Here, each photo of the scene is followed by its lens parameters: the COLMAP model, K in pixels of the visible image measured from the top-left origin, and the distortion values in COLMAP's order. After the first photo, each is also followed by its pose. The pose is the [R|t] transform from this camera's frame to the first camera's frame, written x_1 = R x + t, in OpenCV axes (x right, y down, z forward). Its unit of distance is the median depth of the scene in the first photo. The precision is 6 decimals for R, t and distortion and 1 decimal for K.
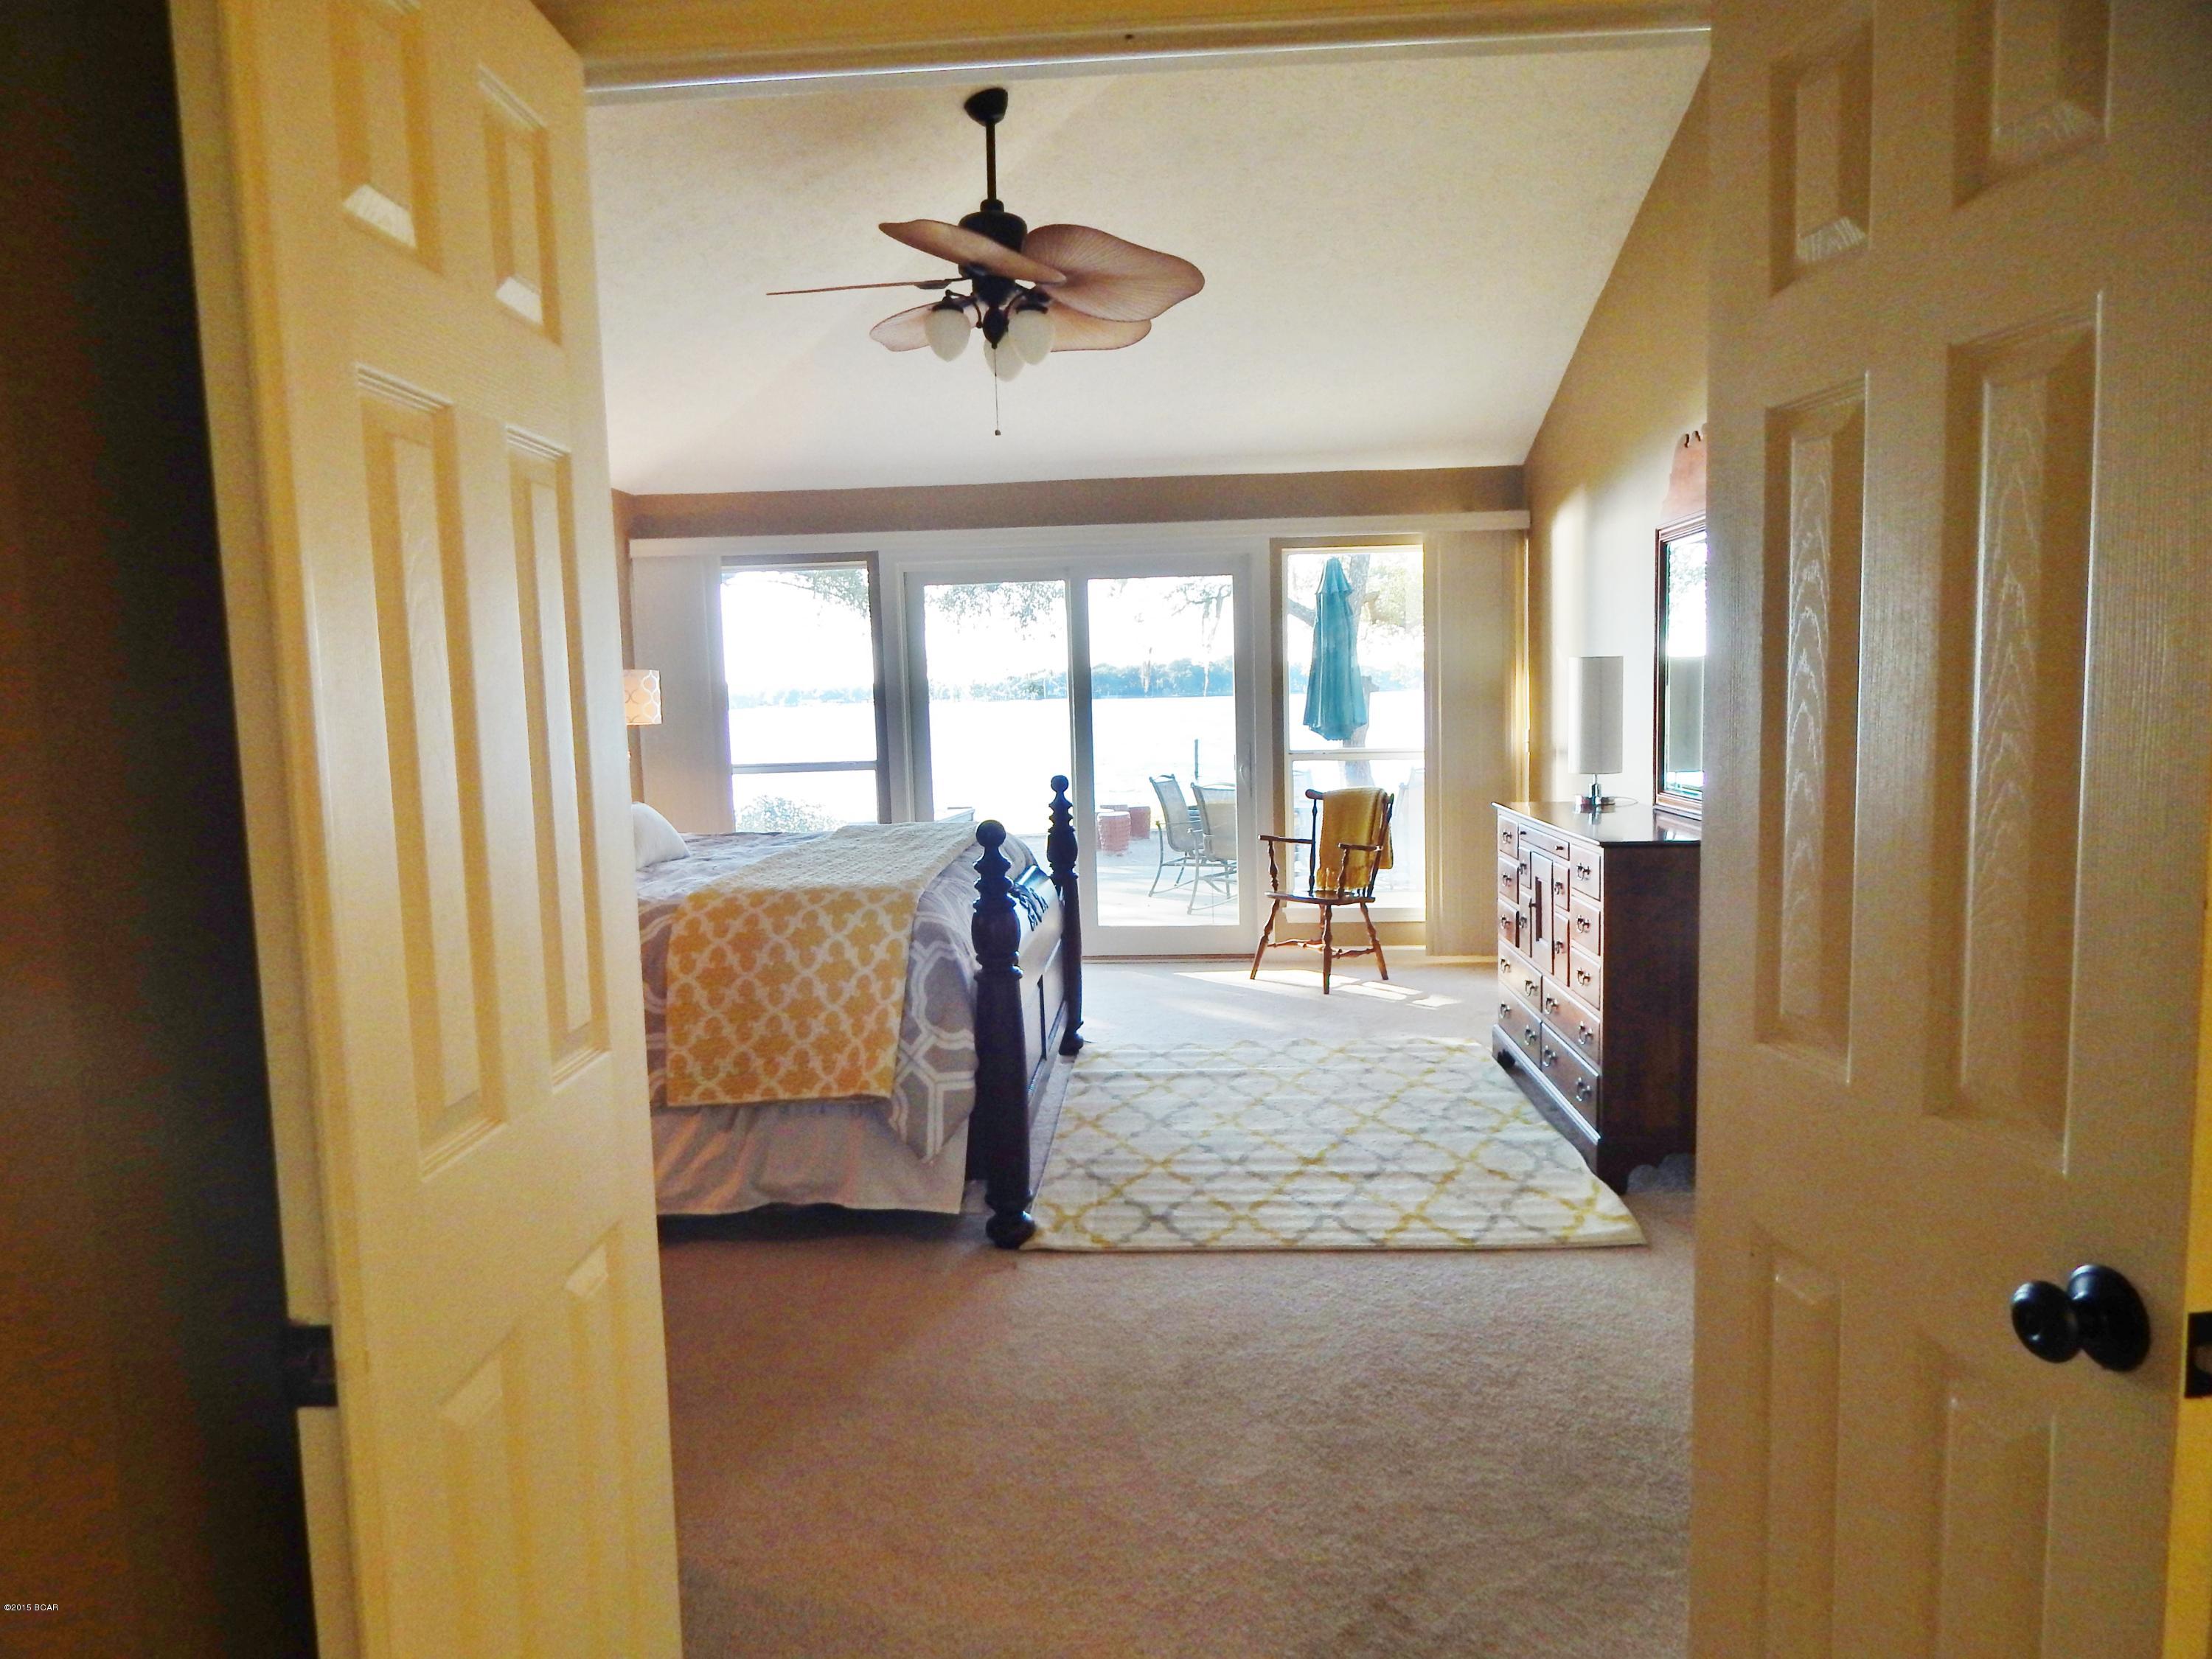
lens RADIAL K [[1462.0, 0, 1106.2], [0, 1462.0, 830.2], [0, 0, 1]] dist [0.000936, -0.005760]
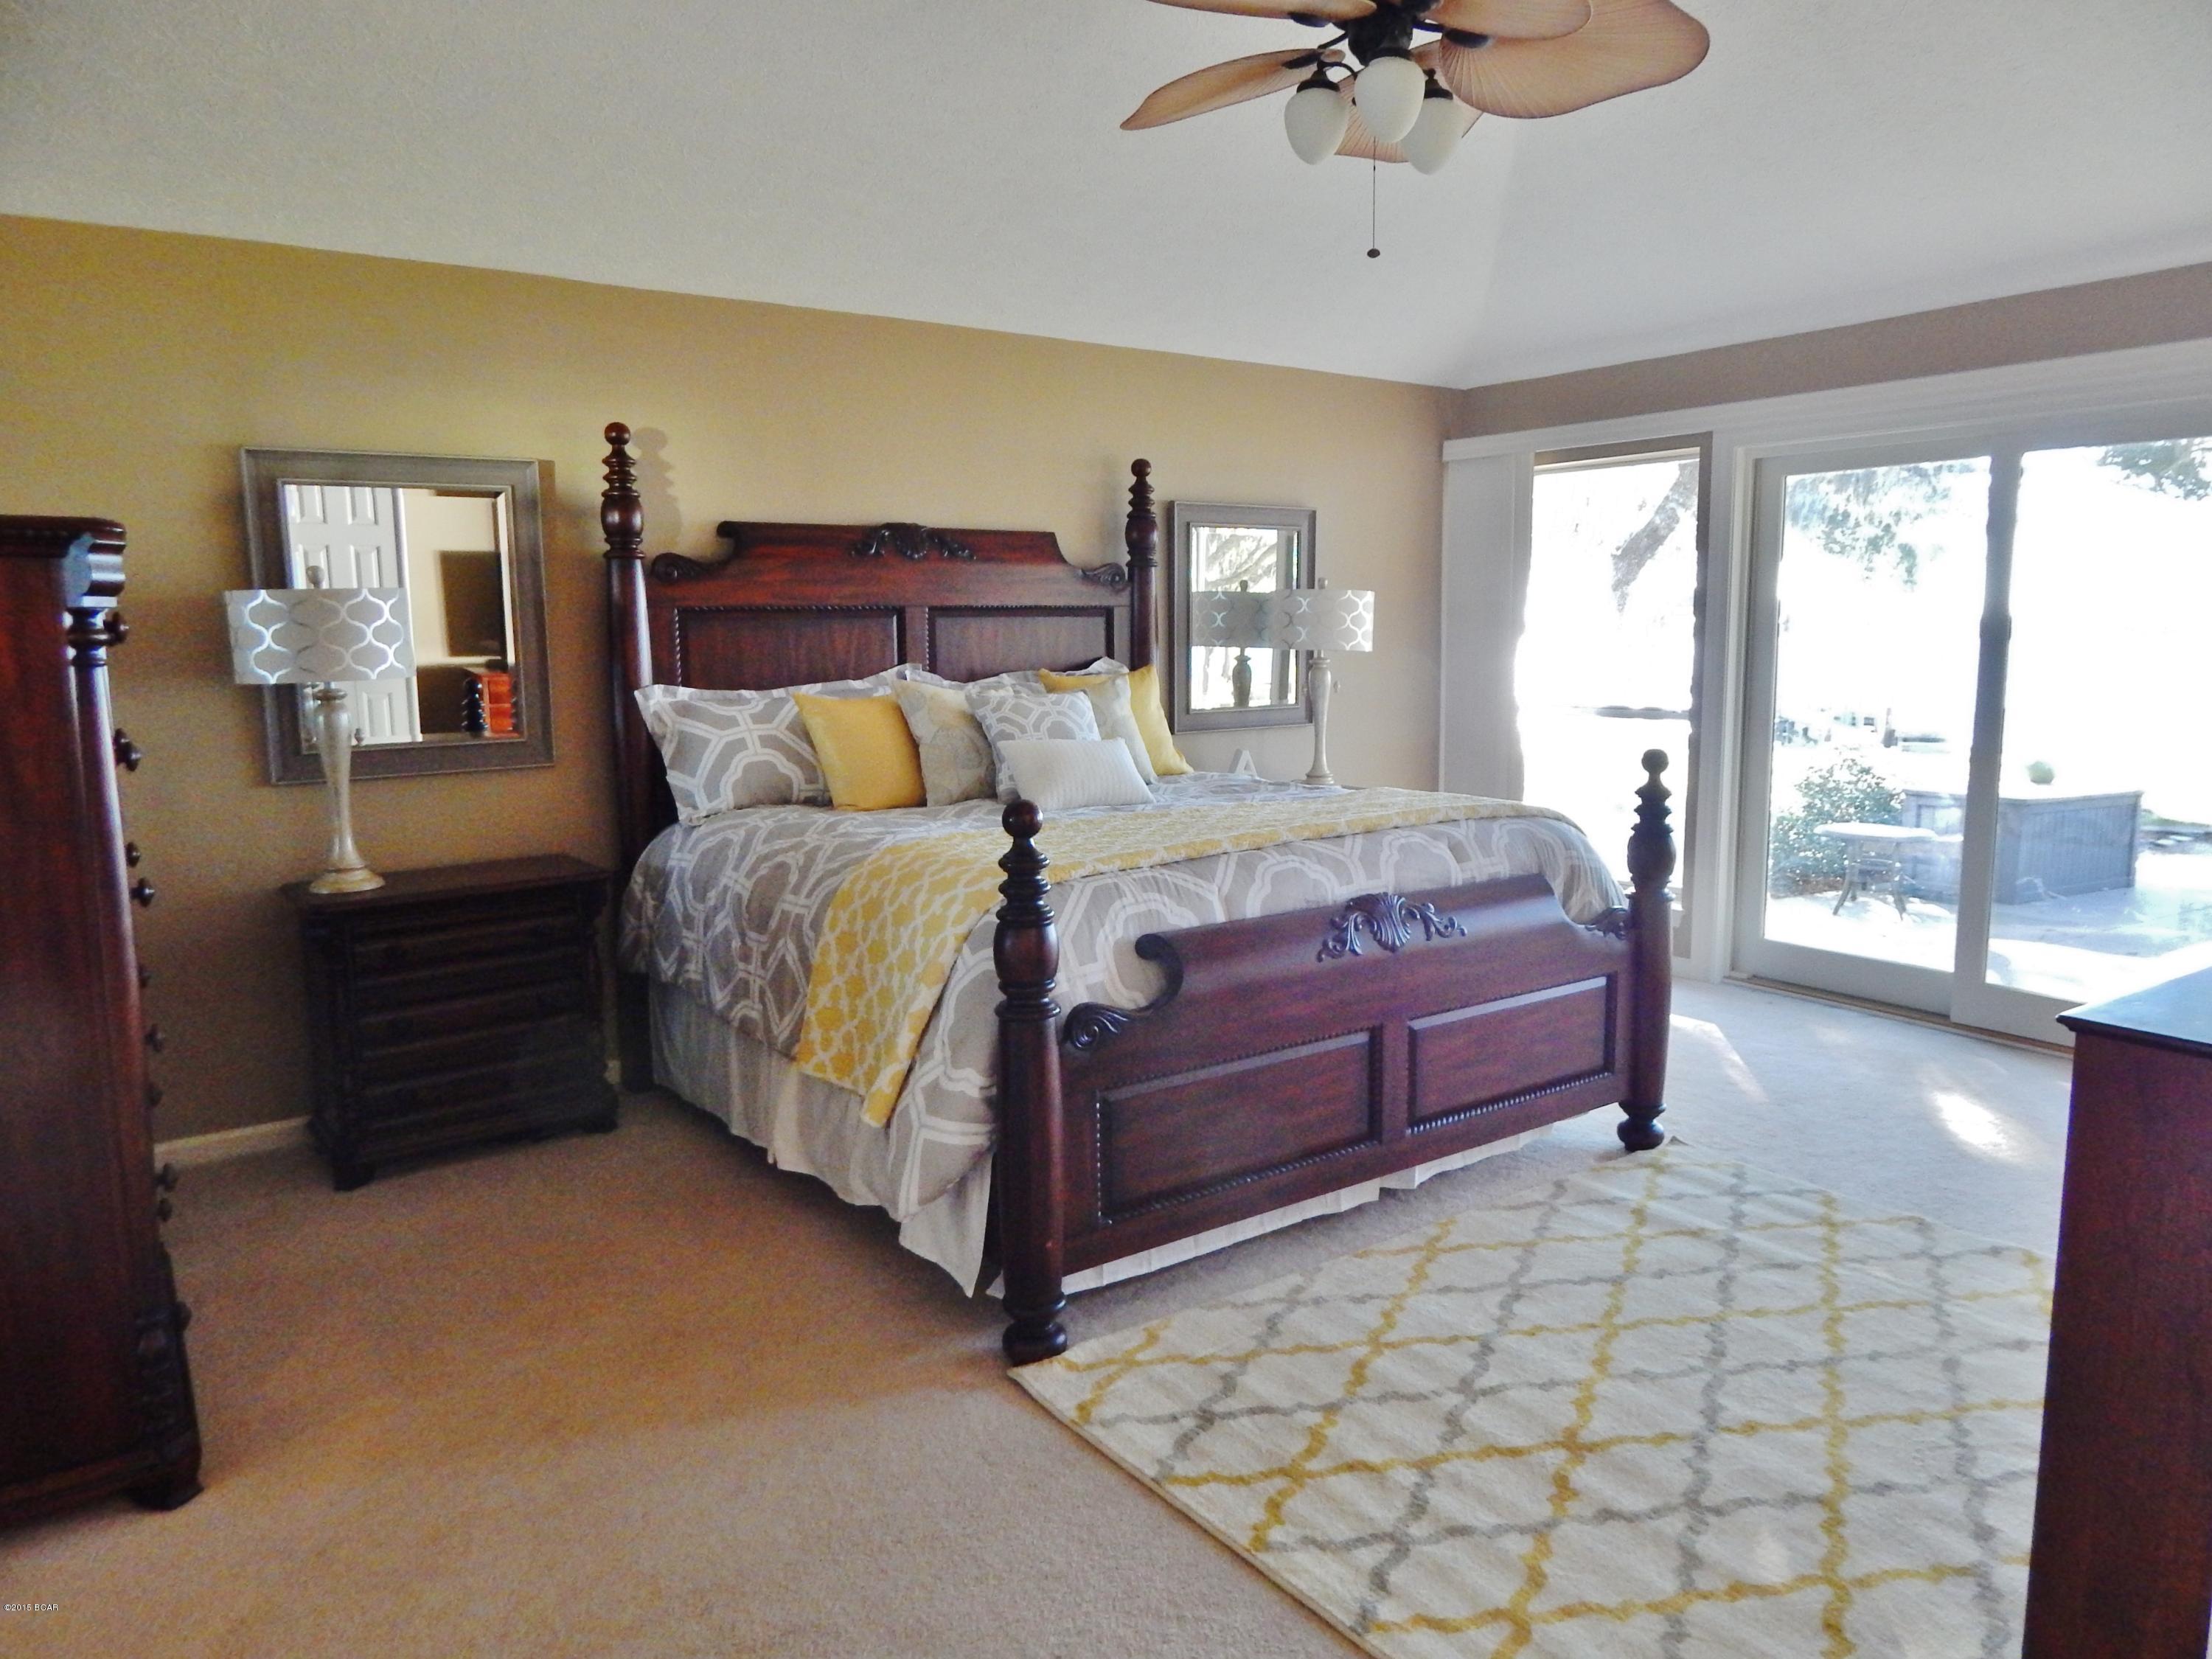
lens RADIAL K [[1462.0, 0, 1101.1], [0, 1462.0, 831.7], [0, 0, 1]] dist [0.000936, -0.005760]
pose [[0.619382, 0.129690, -0.774304, 0.430611], [-0.084315, 0.991546, 0.098631, -0.056732], [0.780549, 0.004195, 0.625080, 0.469907]]
